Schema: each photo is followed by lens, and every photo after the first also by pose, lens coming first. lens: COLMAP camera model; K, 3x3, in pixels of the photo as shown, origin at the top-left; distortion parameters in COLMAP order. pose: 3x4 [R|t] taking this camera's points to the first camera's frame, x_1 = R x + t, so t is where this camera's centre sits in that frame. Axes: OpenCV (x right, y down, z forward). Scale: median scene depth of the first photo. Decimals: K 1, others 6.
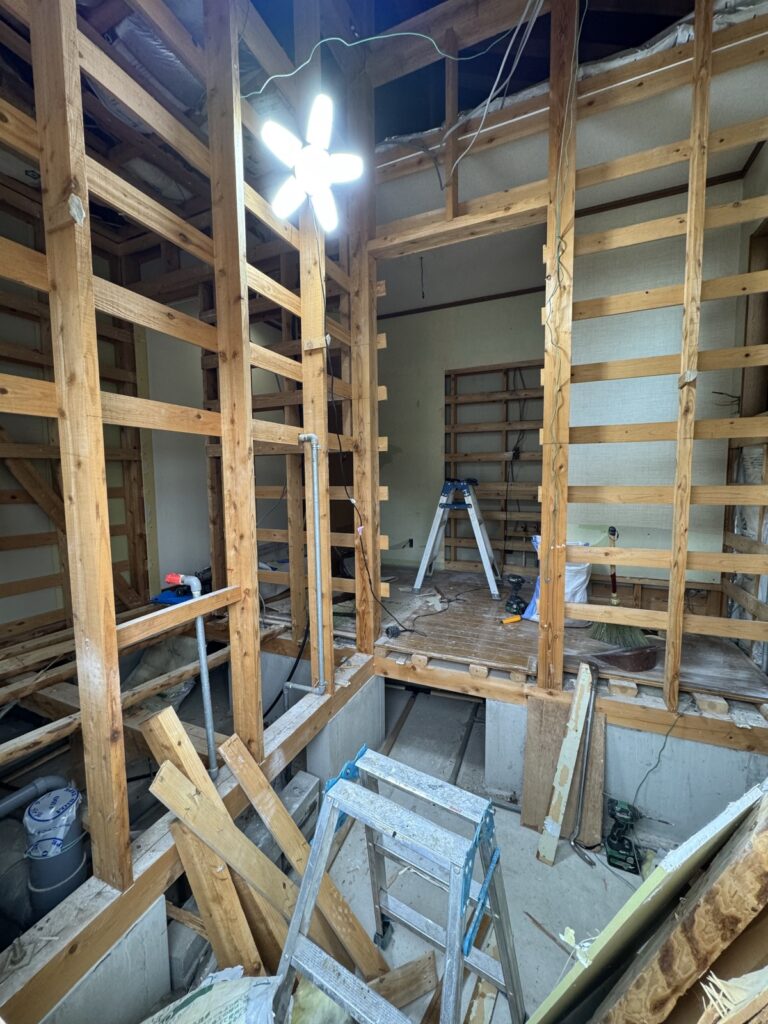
lens RADIAL K [[408.7, 0, 385.8], [0, 408.7, 509.2], [0, 0, 1]] dist [-0.000532, -0.000524]
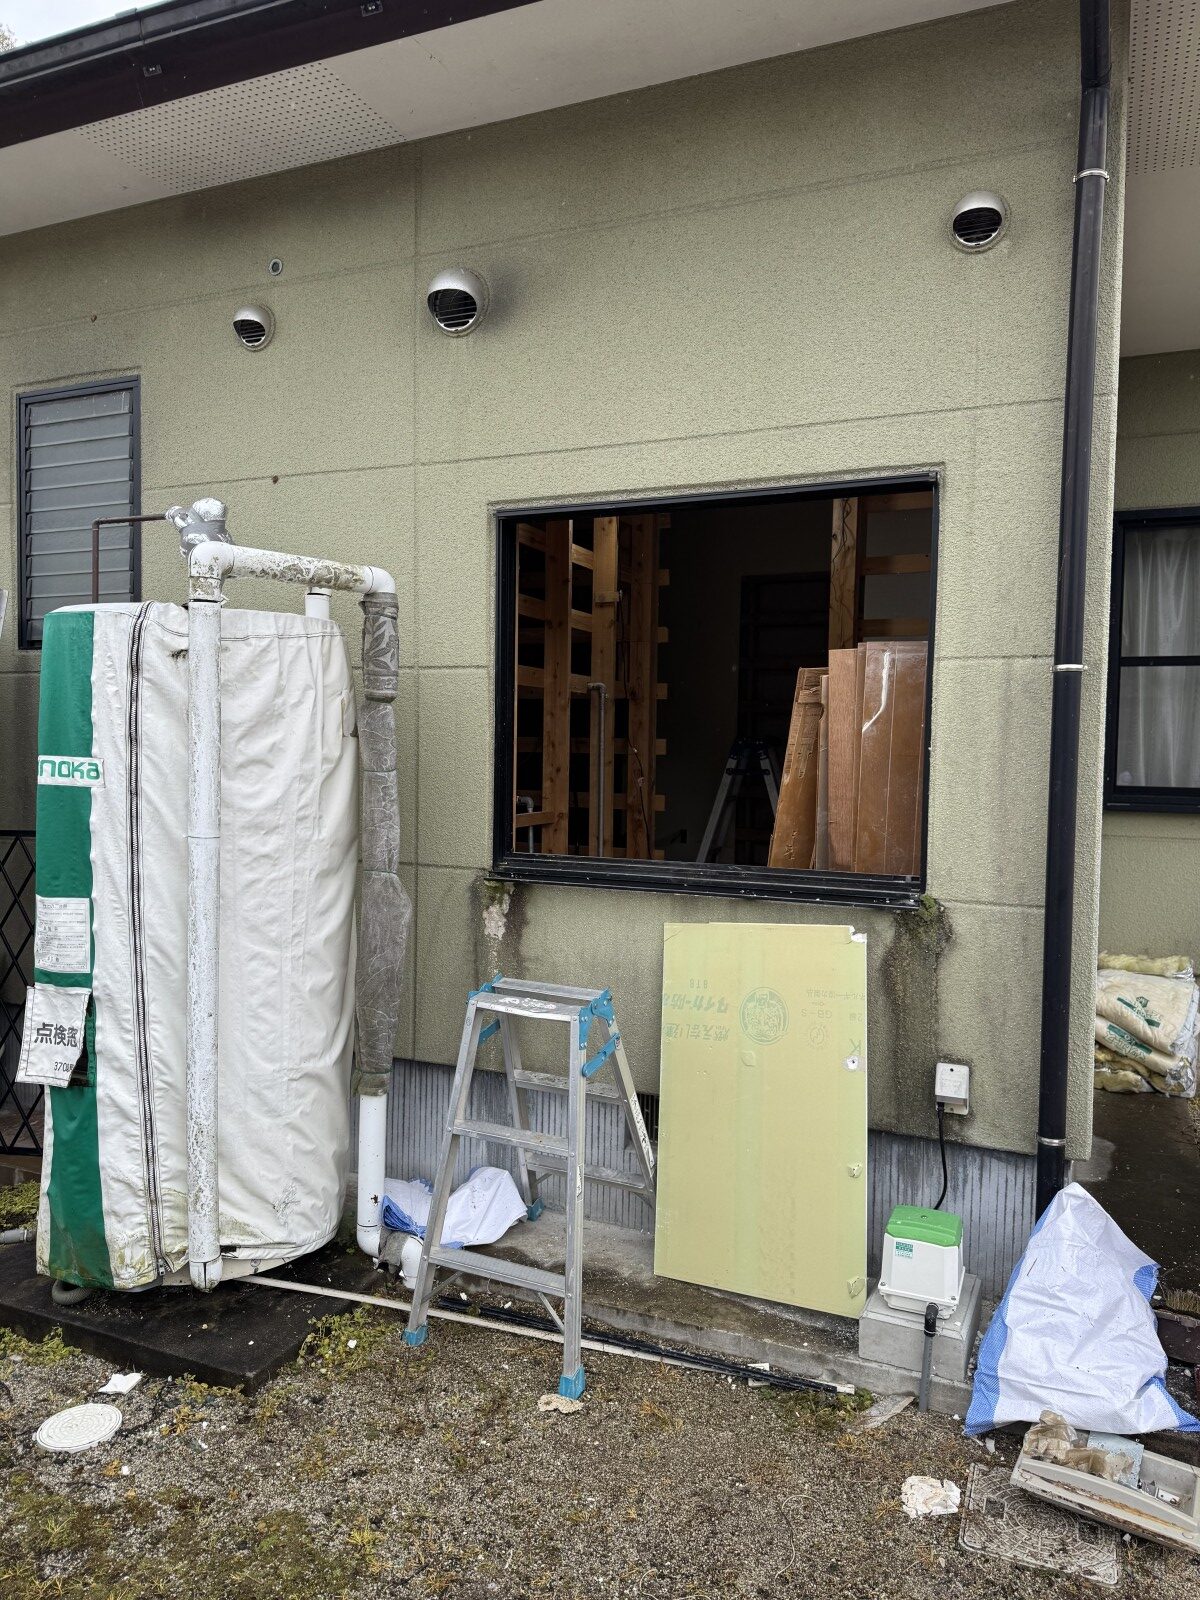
lens RADIAL K [[1122.4, 0, 597.5], [0, 1122.4, 804.1], [0, 0, 1]] dist [0.043645, -0.051930]
pose [[0.999625, 0.027366, 0.001295, -0.175418], [-0.027317, 0.999210, -0.028849, 0.195612], [-0.002083, 0.028803, 0.999583, -1.751256]]
